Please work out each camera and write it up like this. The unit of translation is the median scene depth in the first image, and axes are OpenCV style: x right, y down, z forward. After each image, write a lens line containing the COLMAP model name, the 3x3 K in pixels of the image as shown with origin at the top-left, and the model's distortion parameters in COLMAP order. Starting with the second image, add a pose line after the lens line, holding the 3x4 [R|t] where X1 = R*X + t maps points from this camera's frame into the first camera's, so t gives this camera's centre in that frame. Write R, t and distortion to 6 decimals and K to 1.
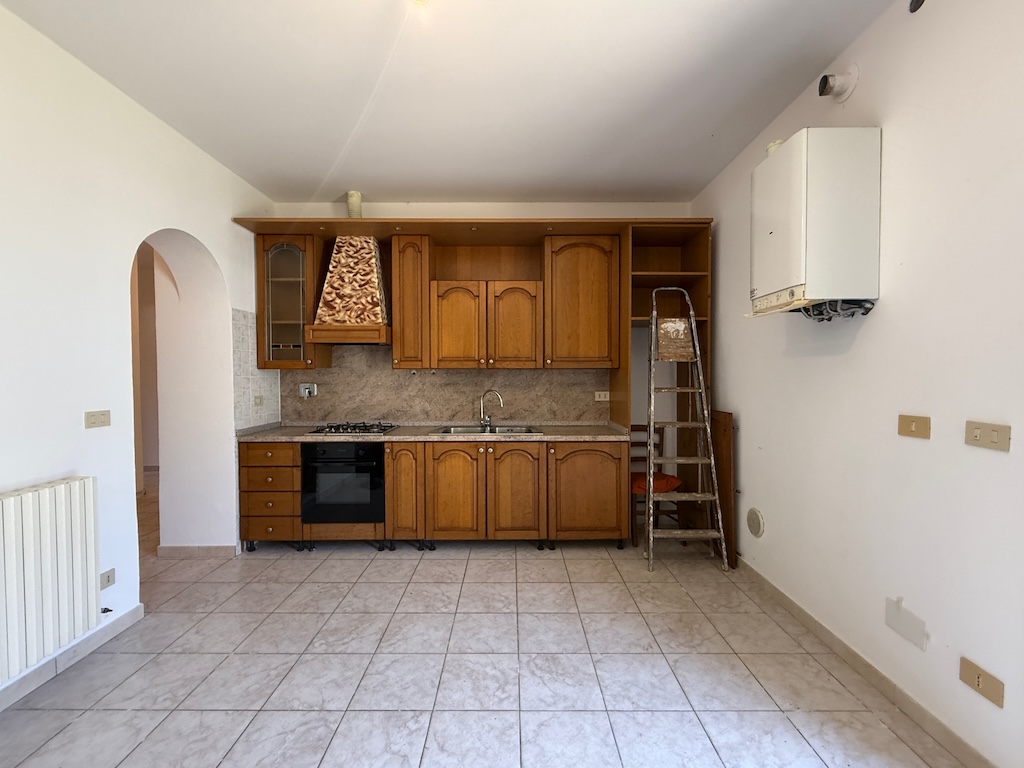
lens RADIAL K [[414.5, 0, 513.0], [0, 414.5, 383.4], [0, 0, 1]] dist [0.001012, -0.000763]
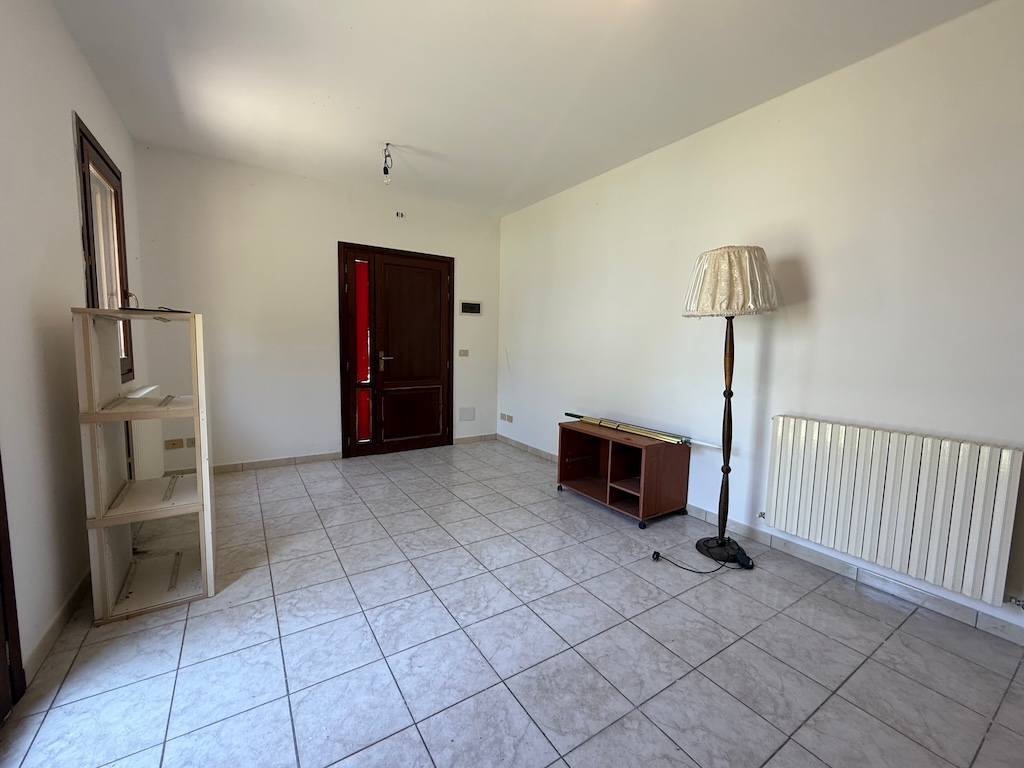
lens RADIAL K [[414.5, 0, 500.6], [0, 414.5, 382.6], [0, 0, 1]] dist [0.001012, -0.000763]
pose [[-0.845127, 0.036773, -0.533299, 0.273705], [-0.031925, 0.992378, 0.119021, 0.000950], [0.533612, 0.117614, -0.837512, 0.705406]]
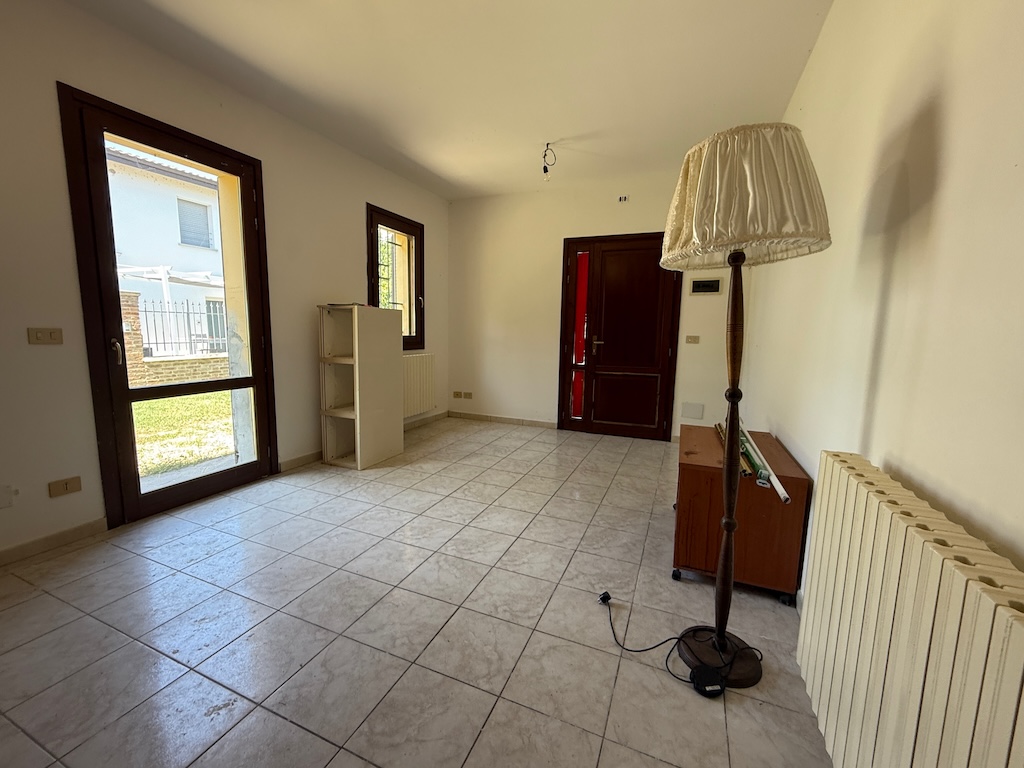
lens RADIAL K [[414.5, 0, 513.5], [0, 414.5, 382.8], [0, 0, 1]] dist [0.001012, -0.000763]
pose [[-0.923900, -0.062738, 0.377455, -0.495994], [-0.005942, 0.988700, 0.149790, 0.023465], [-0.382588, 0.136148, -0.913833, 0.792086]]
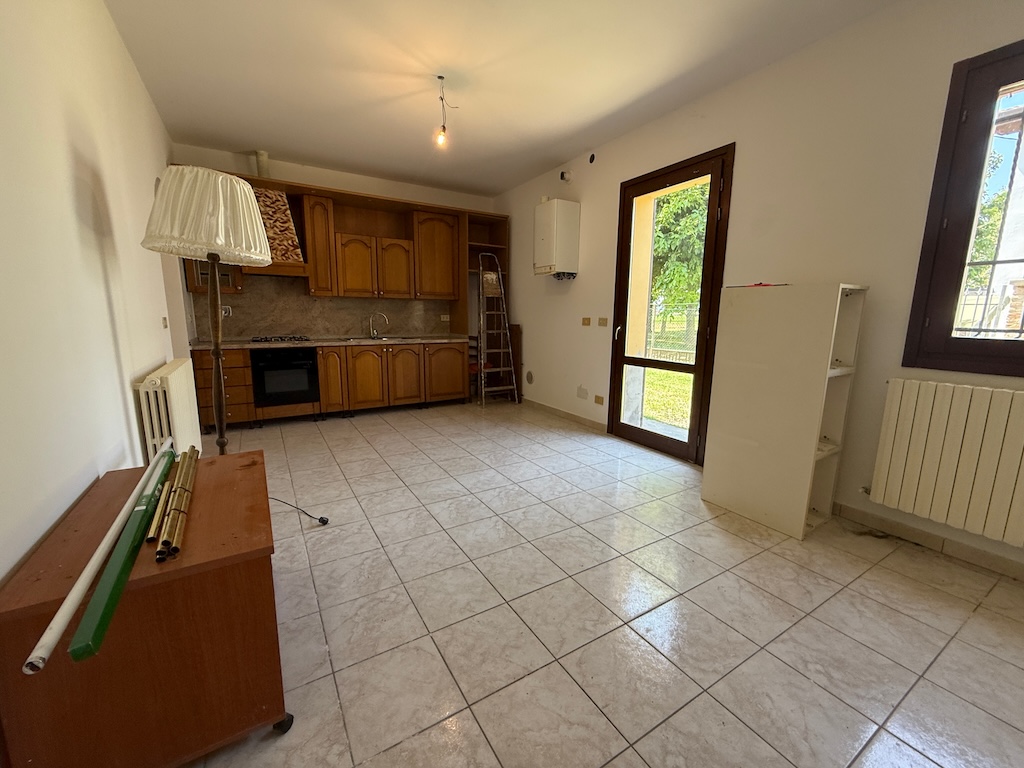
lens RADIAL K [[414.5, 0, 505.1], [0, 414.5, 382.3], [0, 0, 1]] dist [0.001012, -0.000763]
pose [[0.855515, -0.074229, 0.512430, -0.498954], [0.000071, 0.989687, 0.143244, 0.056361], [-0.517778, -0.122511, 0.846697, -0.586614]]
